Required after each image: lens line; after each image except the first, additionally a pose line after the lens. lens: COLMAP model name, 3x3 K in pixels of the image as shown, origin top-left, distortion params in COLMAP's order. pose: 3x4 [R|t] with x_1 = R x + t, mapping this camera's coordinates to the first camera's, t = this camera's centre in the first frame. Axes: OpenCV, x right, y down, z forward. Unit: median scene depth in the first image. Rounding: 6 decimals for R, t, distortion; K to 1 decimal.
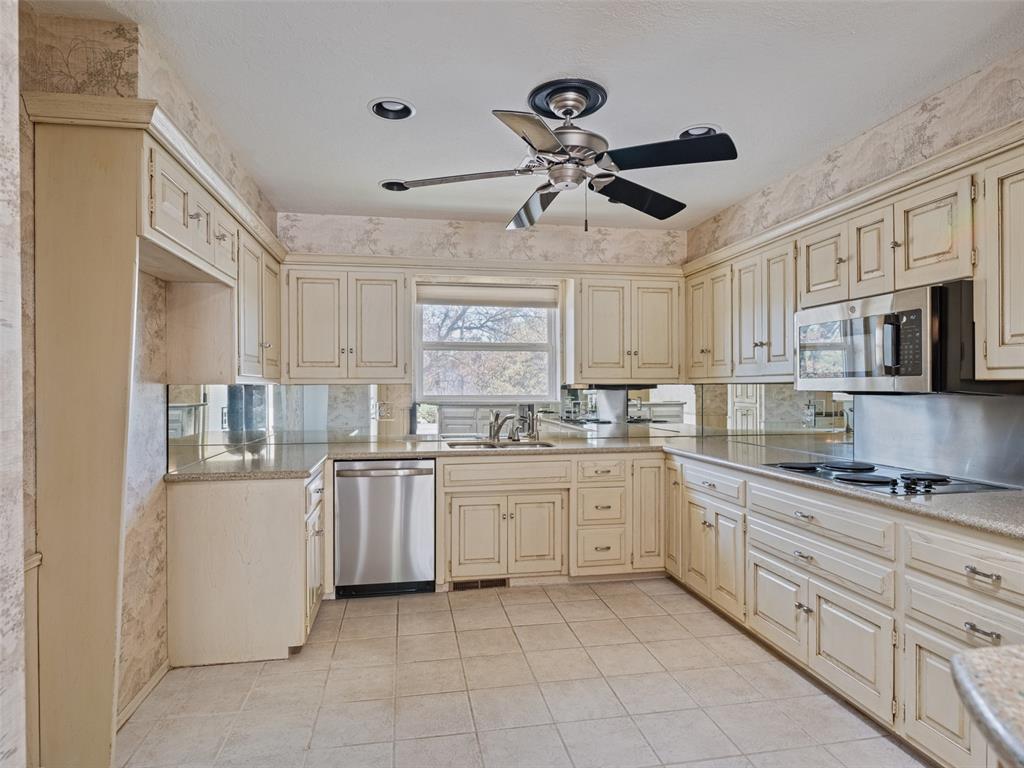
lens RADIAL K [[574.5, 0, 512.0], [0, 574.5, 384.0], [0, 0, 1]] dist [0.000546, 0.000245]
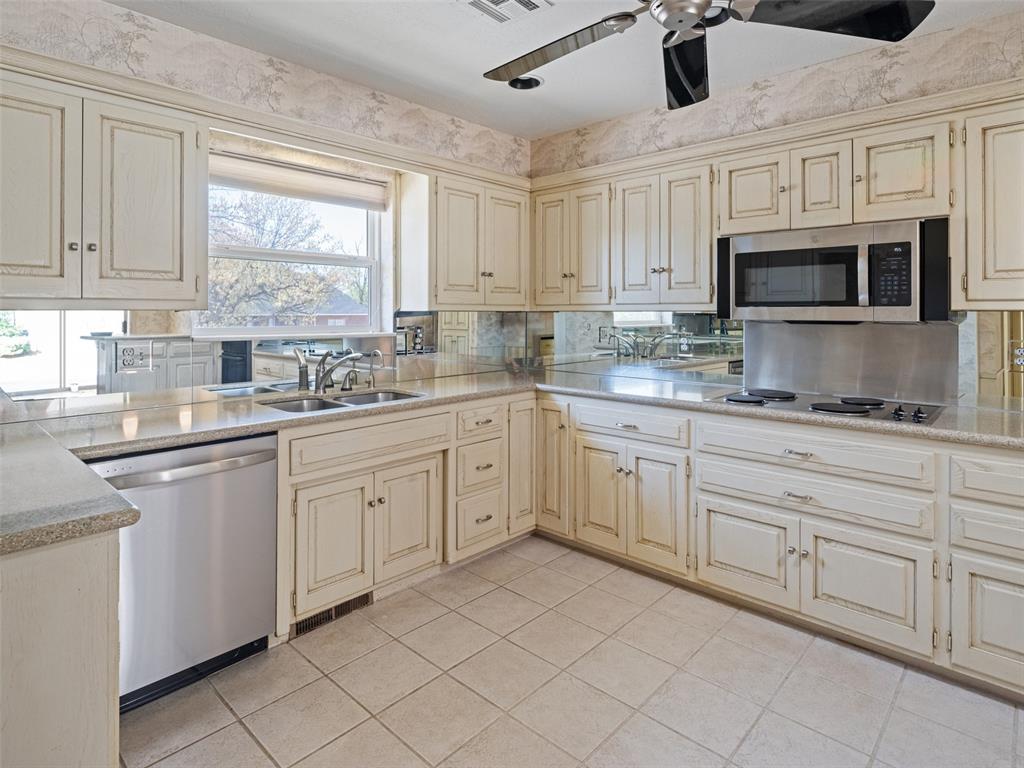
lens RADIAL K [[565.7, 0, 506.1], [0, 565.7, 307.3], [0, 0, 1]] dist [-0.002403, -0.000661]
pose [[0.807440, 0.007953, 0.589896, -0.298202], [-0.005425, 0.999967, -0.006055, -0.001290], [-0.589925, 0.001689, 0.807456, 0.374959]]
